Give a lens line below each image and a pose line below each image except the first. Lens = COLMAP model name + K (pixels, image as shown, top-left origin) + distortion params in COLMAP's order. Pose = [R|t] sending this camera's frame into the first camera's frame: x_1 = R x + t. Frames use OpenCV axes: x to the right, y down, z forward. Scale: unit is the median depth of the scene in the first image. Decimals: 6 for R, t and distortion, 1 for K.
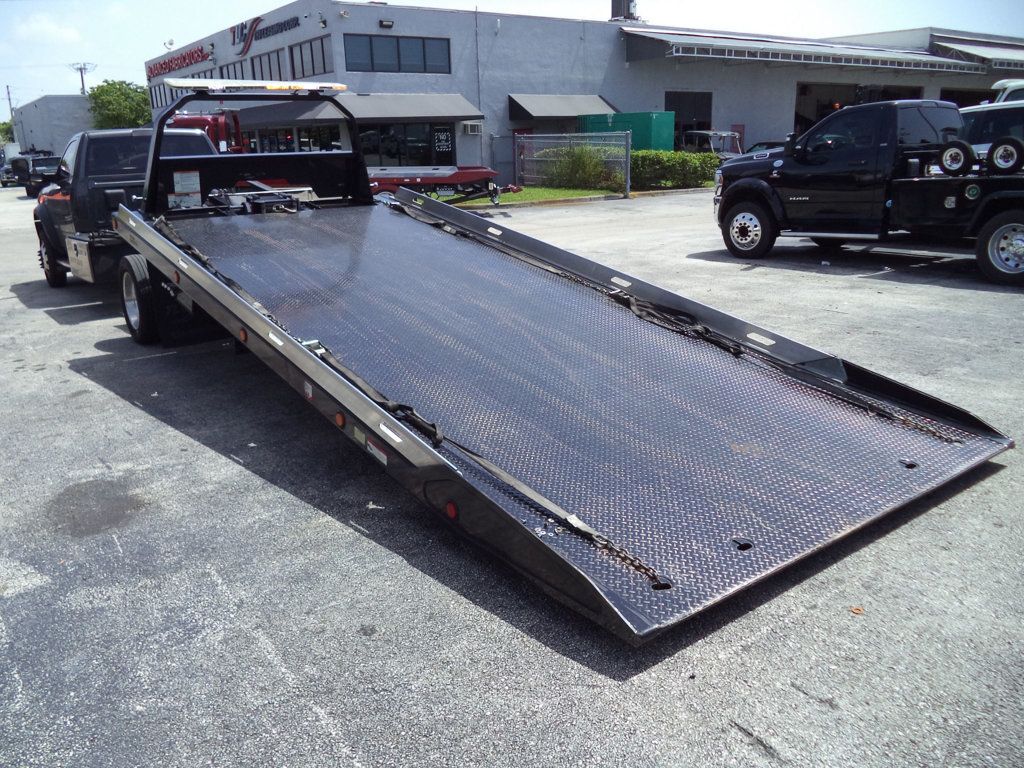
lens RADIAL K [[831.8, 0, 523.9], [0, 831.8, 385.6], [0, 0, 1]] dist [-0.023053, -0.007510]
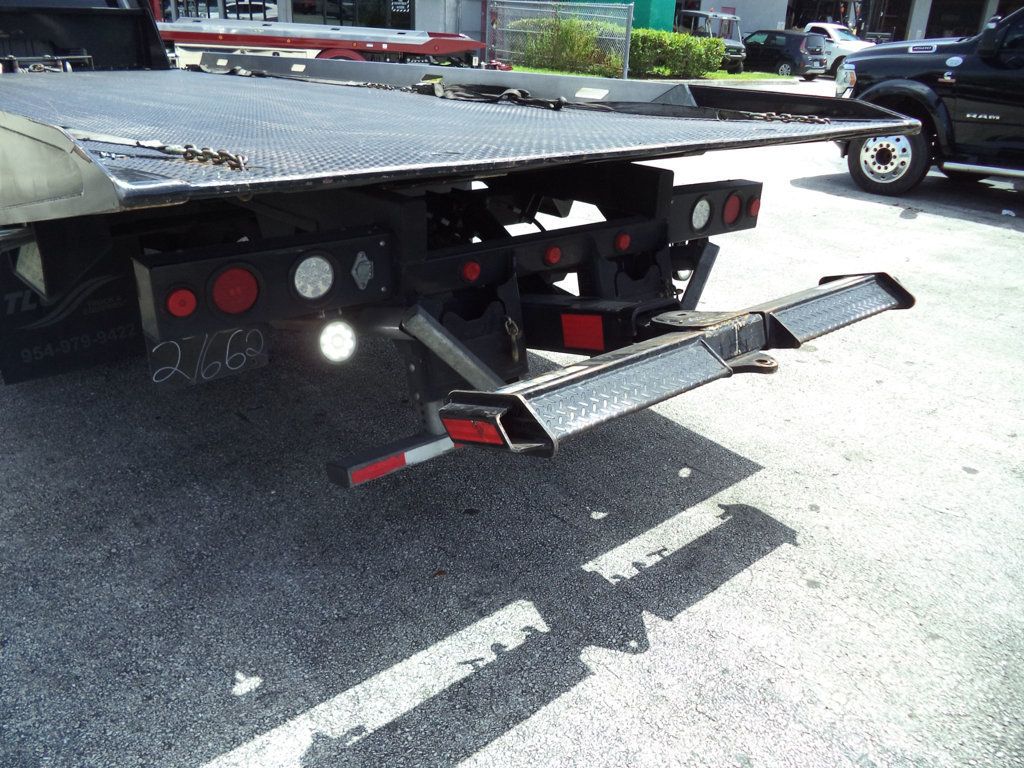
lens RADIAL K [[831.8, 0, 516.6], [0, 831.8, 384.8], [0, 0, 1]] dist [-0.023053, -0.007510]
pose [[0.995423, 0.035806, 0.088605, -0.044548], [-0.047447, 0.989983, 0.132975, -0.029223], [-0.082956, -0.136570, 0.987151, 0.122688]]
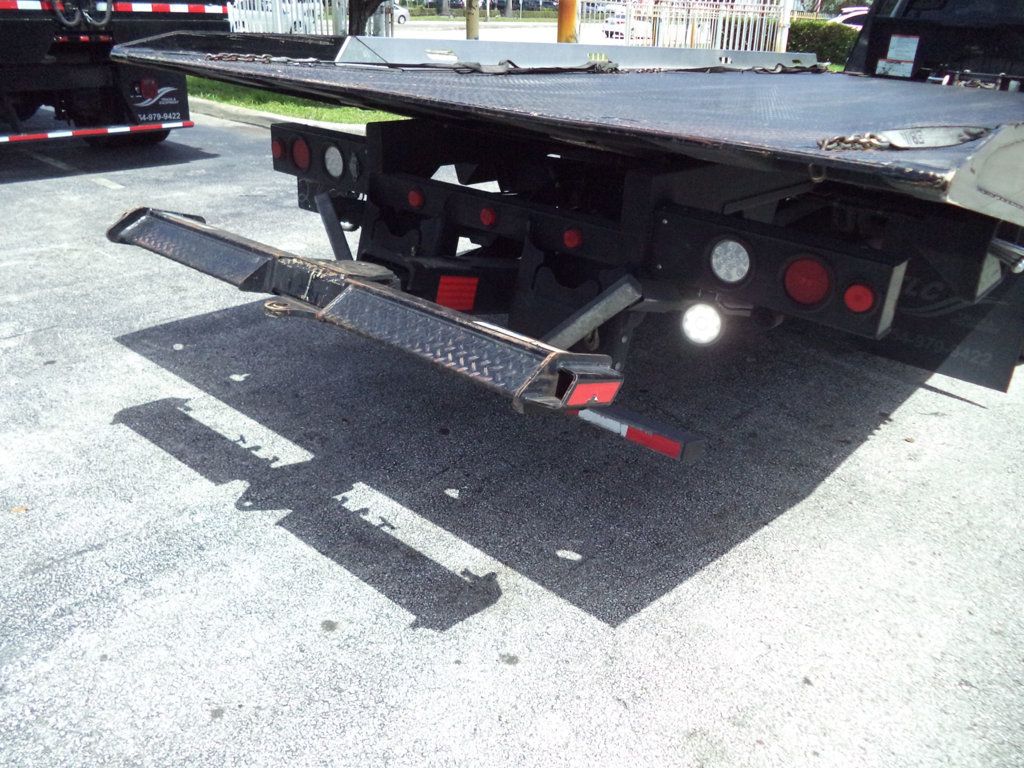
lens RADIAL K [[831.8, 0, 513.1], [0, 831.8, 385.1], [0, 0, 1]] dist [-0.023053, -0.007510]
pose [[0.199040, 0.447057, -0.872080, 0.049527], [-0.317892, 0.871219, 0.374061, -0.049127], [0.926999, 0.202774, 0.315523, 0.188221]]
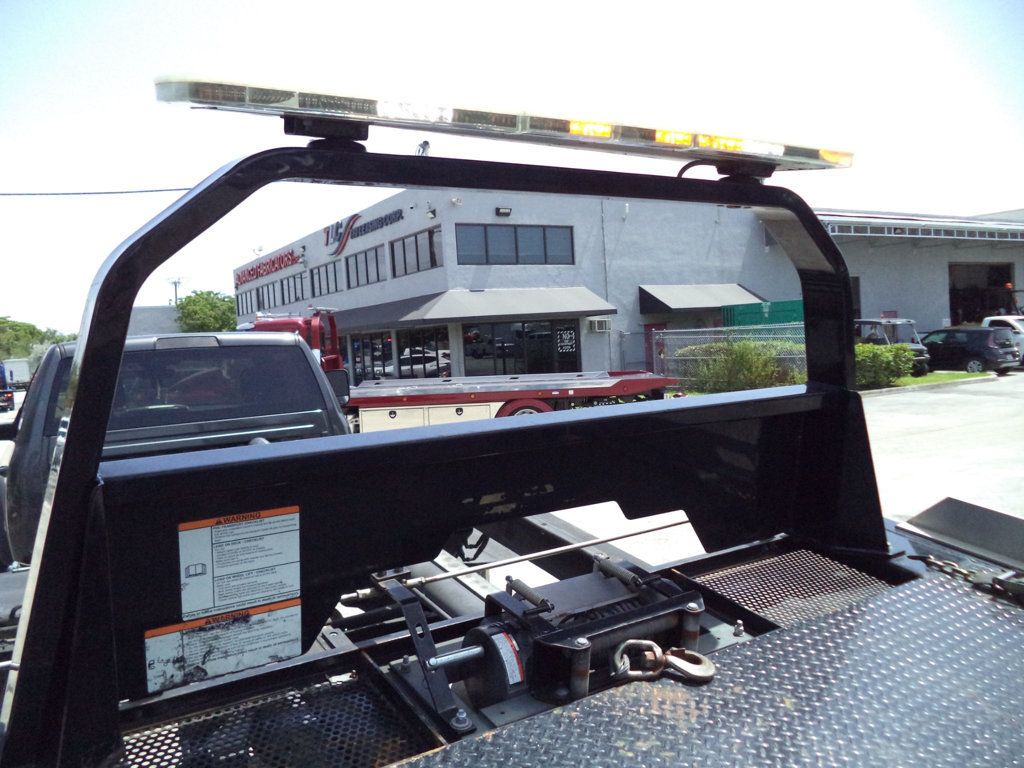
lens RADIAL K [[831.8, 0, 520.7], [0, 831.8, 378.4], [0, 0, 1]] dist [-0.023053, -0.007510]
pose [[0.996169, -0.027624, -0.082977, -0.079232], [0.007208, 0.971508, -0.236897, -0.060565], [0.087156, 0.235391, 0.967985, 0.197354]]
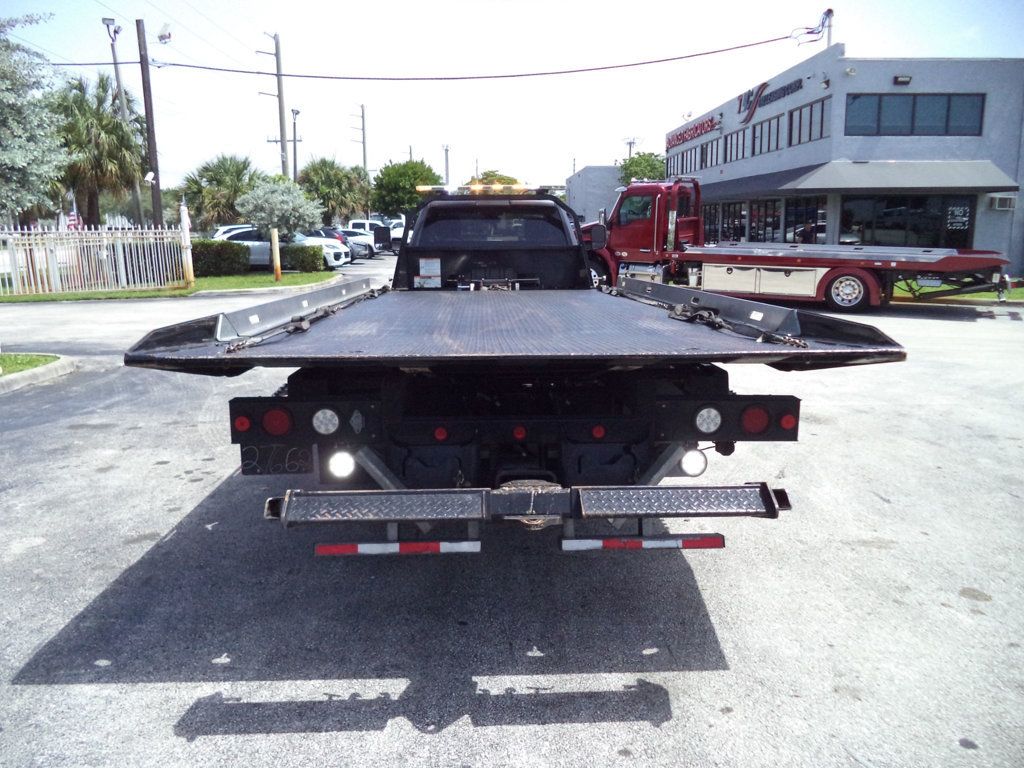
lens RADIAL K [[831.8, 0, 514.3], [0, 831.8, 389.0], [0, 0, 1]] dist [-0.023053, -0.007510]
pose [[0.814396, 0.133980, -0.564632, 0.029678], [-0.176627, 0.984048, -0.021256, -0.034779], [0.552777, 0.117040, 0.825069, 0.113794]]
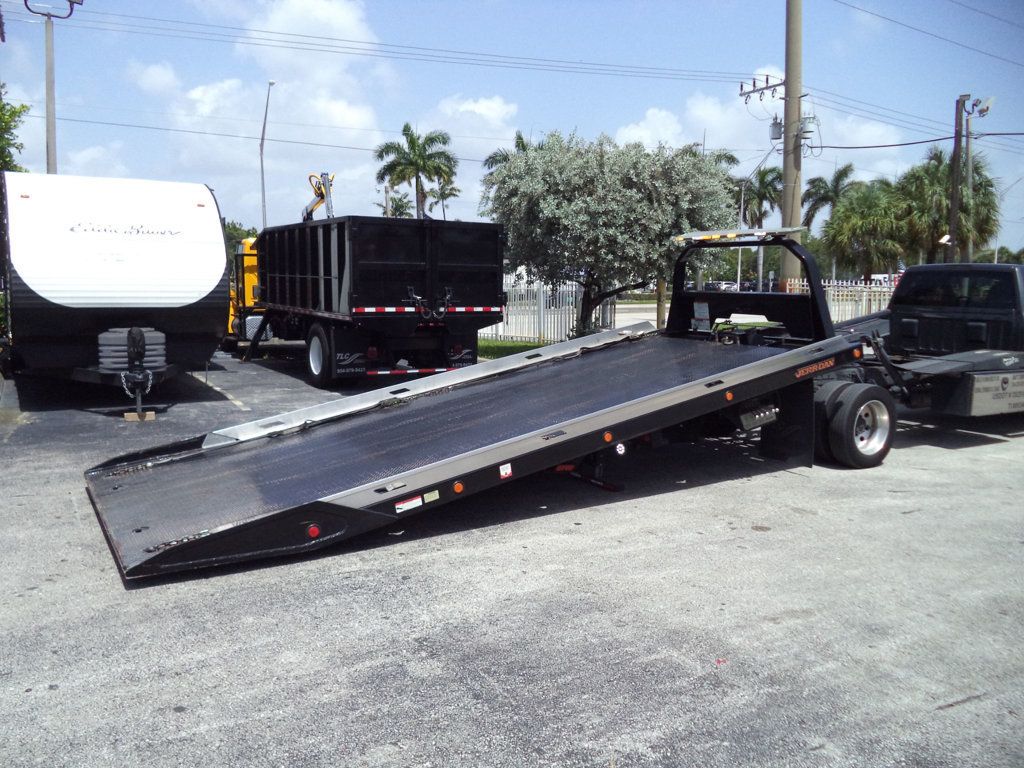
lens RADIAL K [[831.8, 0, 516.4], [0, 831.8, 387.6], [0, 0, 1]] dist [-0.023053, -0.007510]
pose [[-0.102946, 0.157348, -0.982163, 0.223567], [-0.280407, 0.942771, 0.180428, -0.071633], [0.954345, 0.293980, -0.052933, 0.208772]]
